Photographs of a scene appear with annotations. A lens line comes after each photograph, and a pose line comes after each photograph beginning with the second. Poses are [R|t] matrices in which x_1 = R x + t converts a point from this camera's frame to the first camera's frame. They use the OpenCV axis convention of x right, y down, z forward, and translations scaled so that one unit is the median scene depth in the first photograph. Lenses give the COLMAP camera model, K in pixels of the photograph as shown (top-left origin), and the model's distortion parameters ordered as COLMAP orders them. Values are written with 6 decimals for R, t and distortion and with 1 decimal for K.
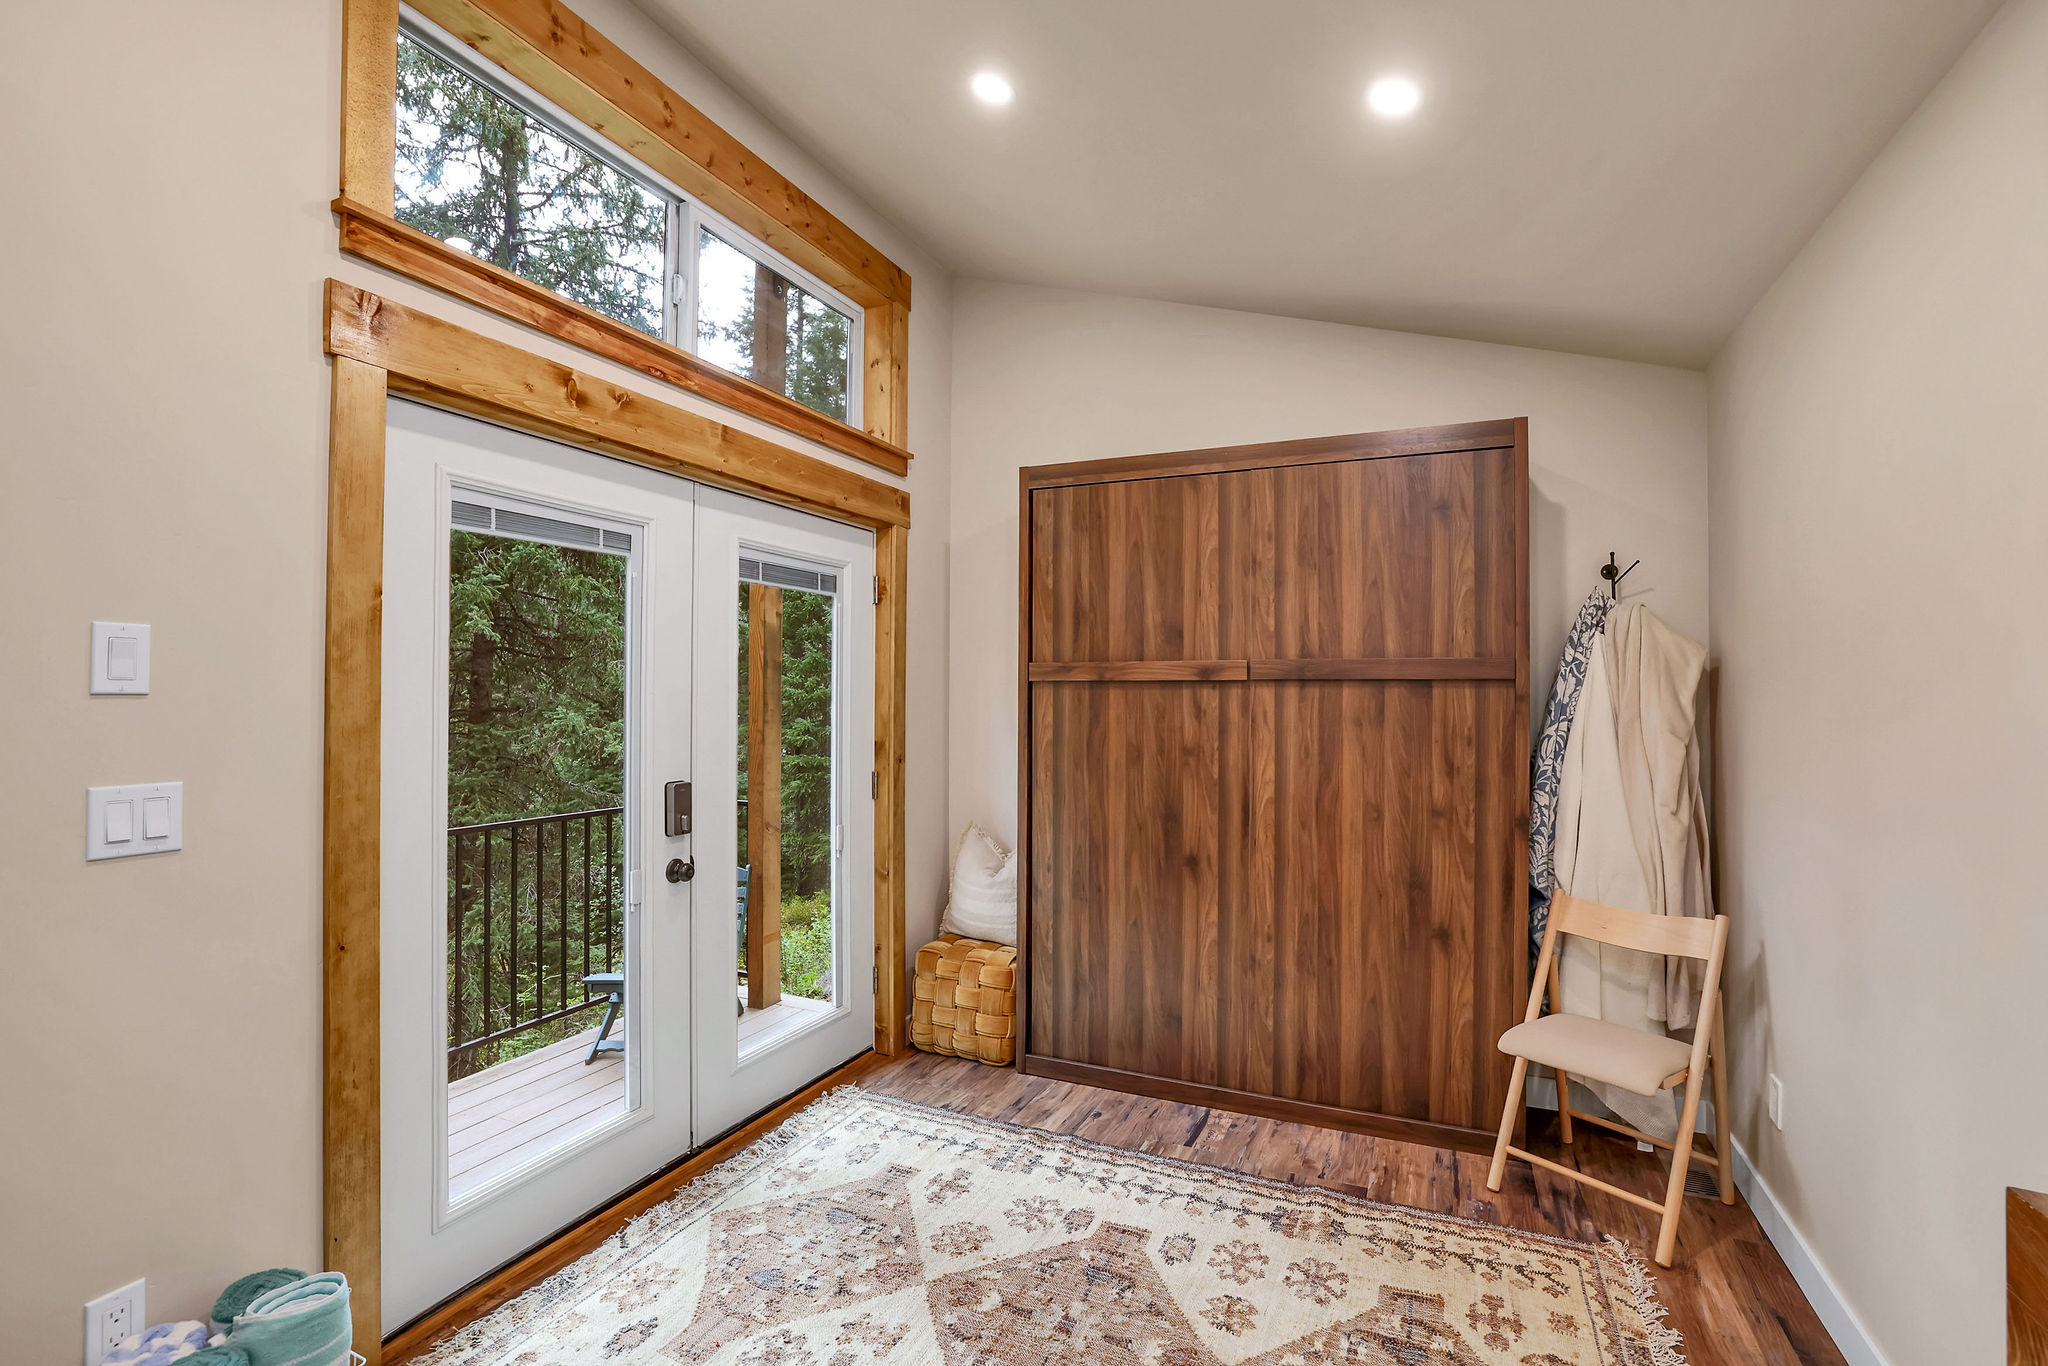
lens RADIAL K [[883.8, 0, 1042.4], [0, 883.8, 686.3], [0, 0, 1]] dist [-0.016314, 0.003131]
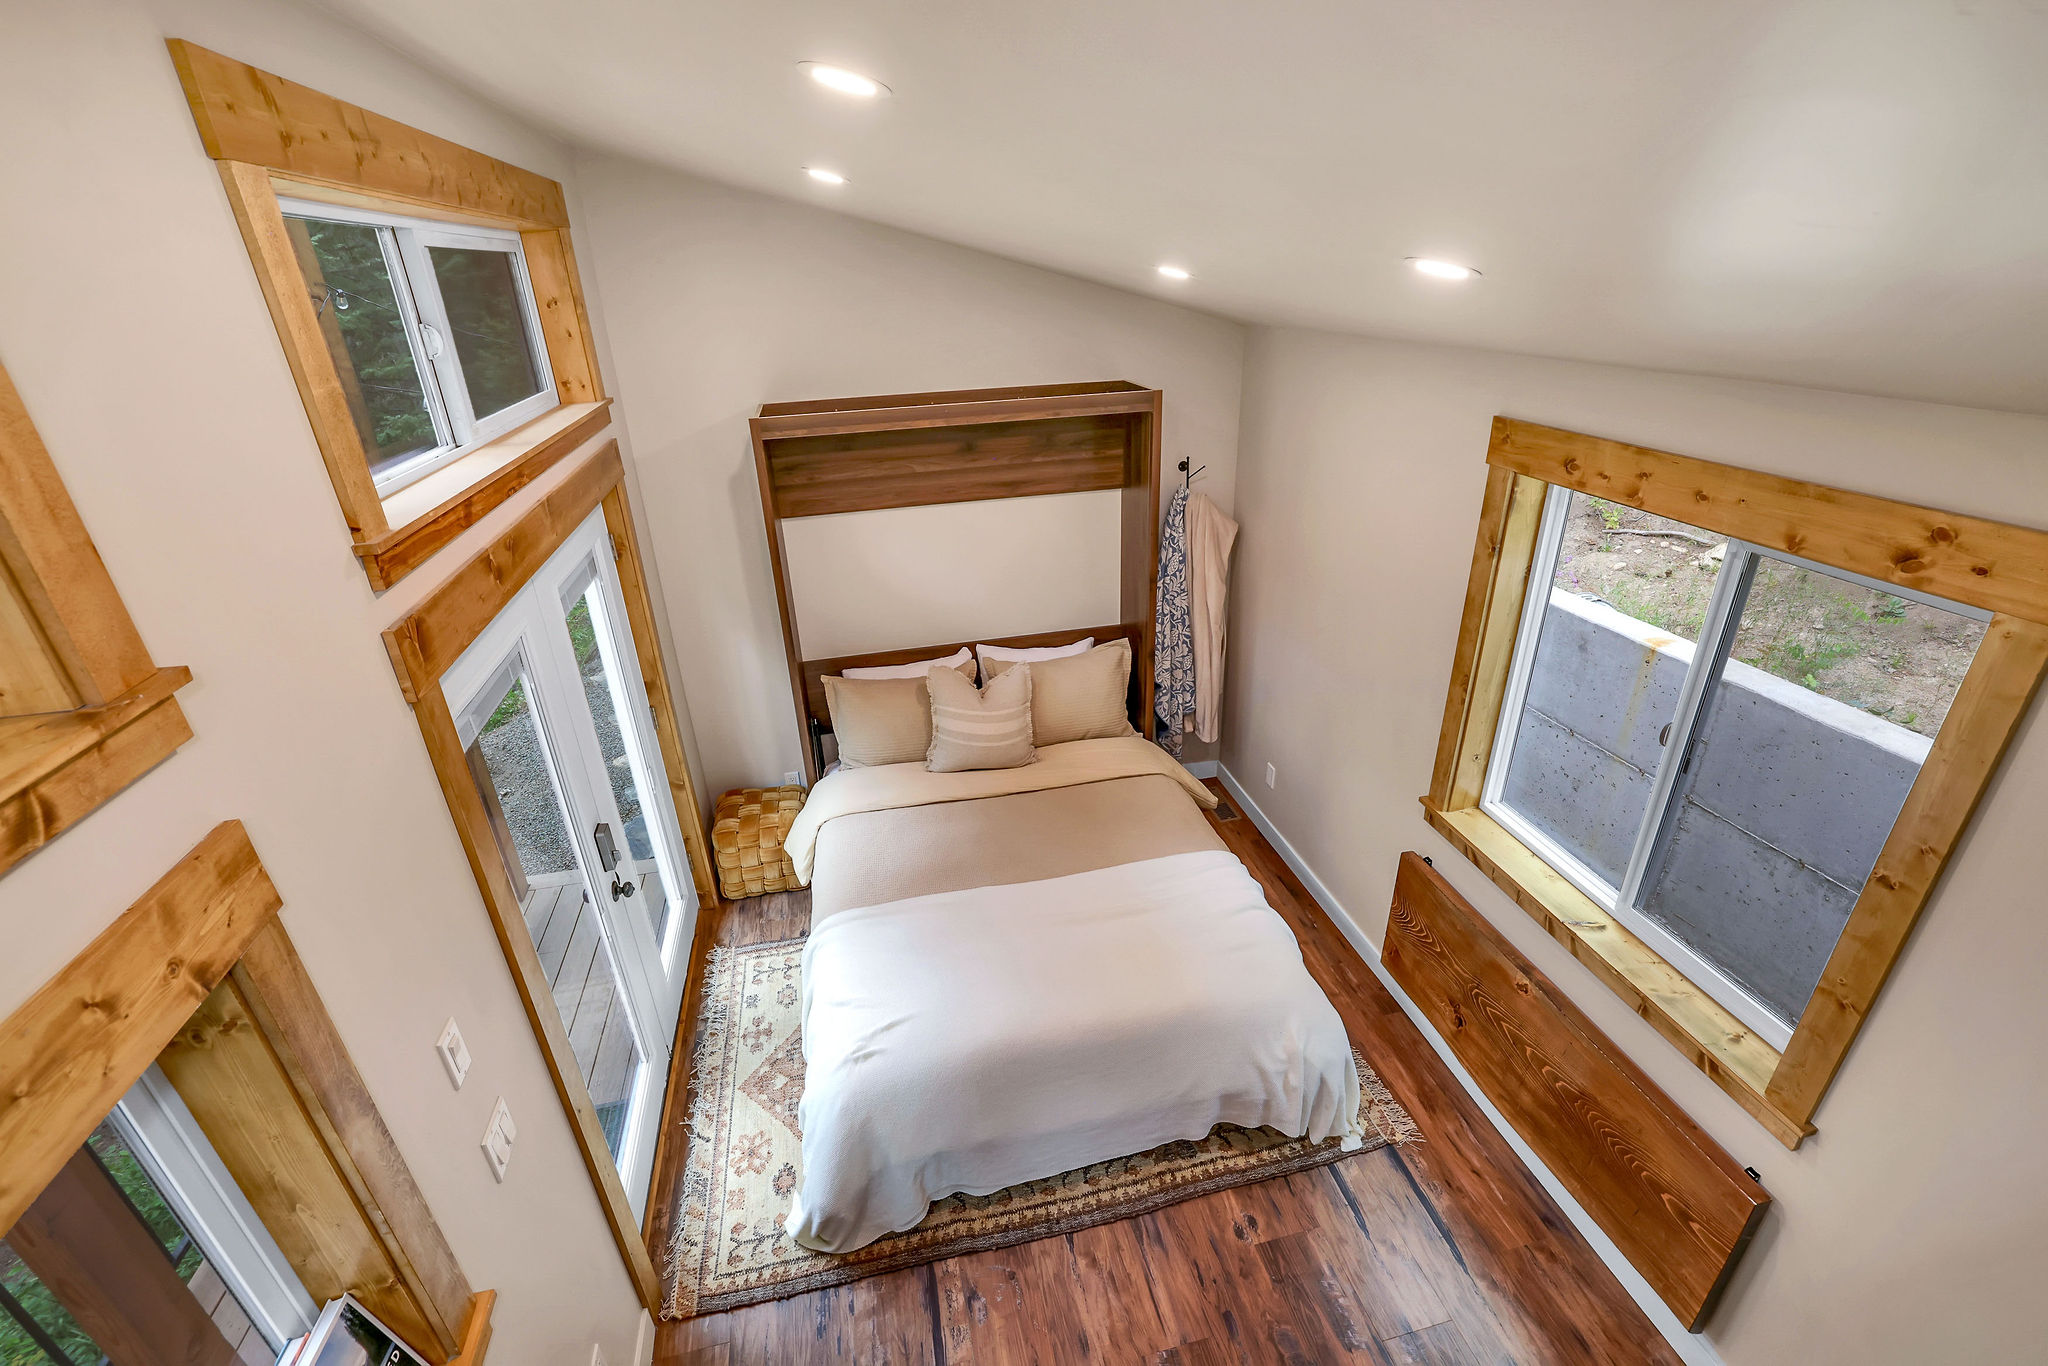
lens RADIAL K [[883.8, 0, 1010.4], [0, 883.8, 683.0], [0, 0, 1]] dist [-0.016314, 0.003131]
pose [[0.812351, -0.289424, 0.506280, -0.486637], [0.050550, 0.899833, 0.433296, -0.492671], [-0.580974, -0.326396, 0.745611, -0.065702]]
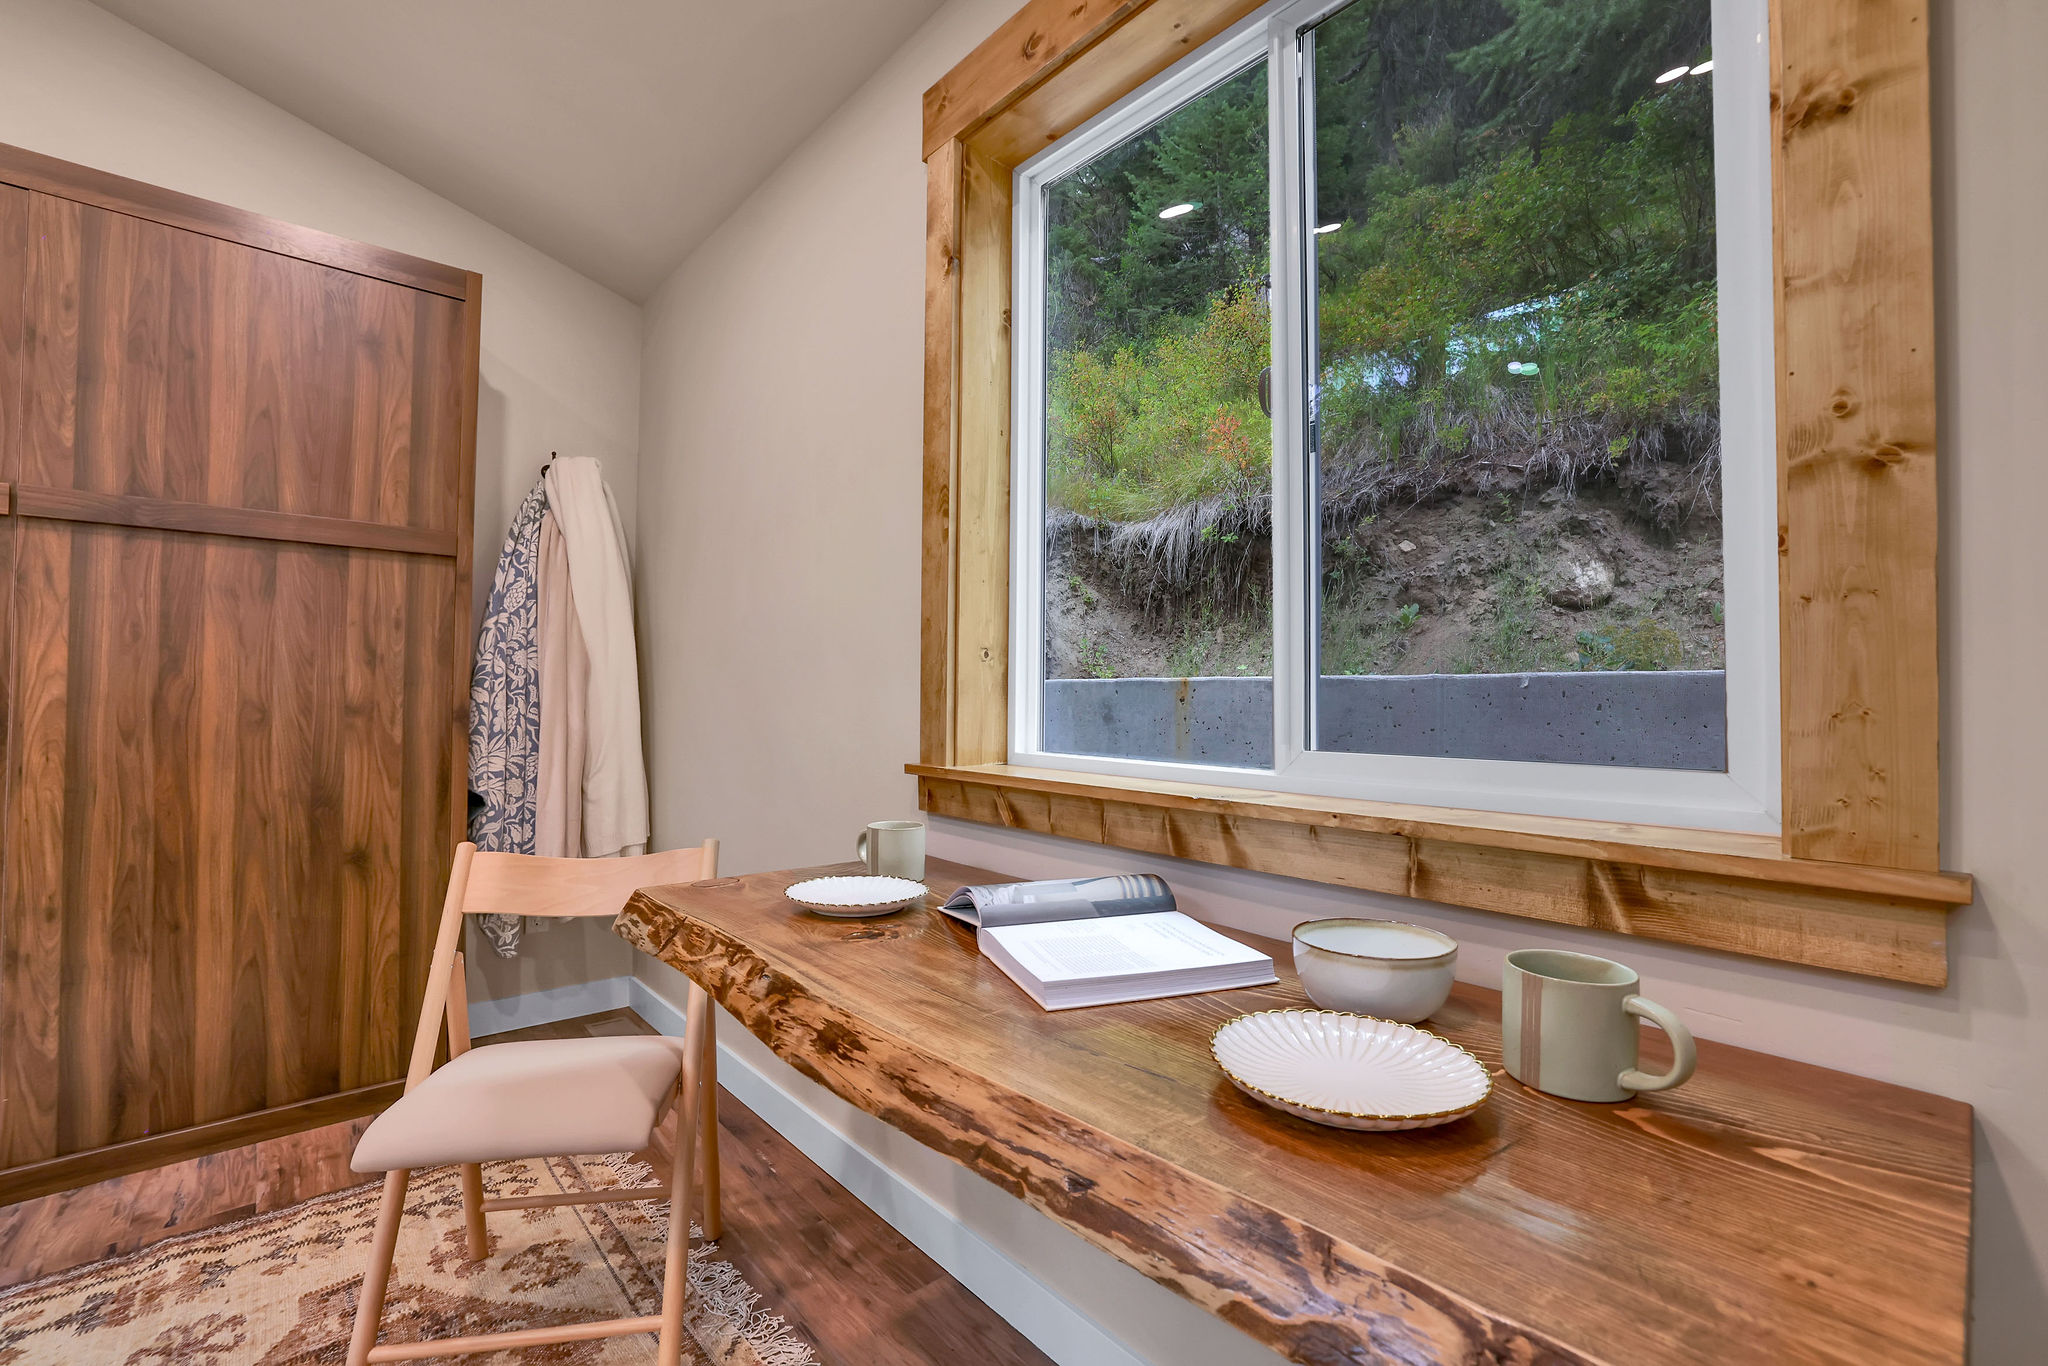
lens RADIAL K [[883.8, 0, 1029.7], [0, 883.8, 671.7], [0, 0, 1]] dist [-0.016314, 0.003131]
pose [[0.412747, 0.033707, 0.910222, -0.026920], [-0.006235, 0.999396, -0.034183, 0.132337], [-0.910825, 0.008434, 0.412707, 0.104743]]
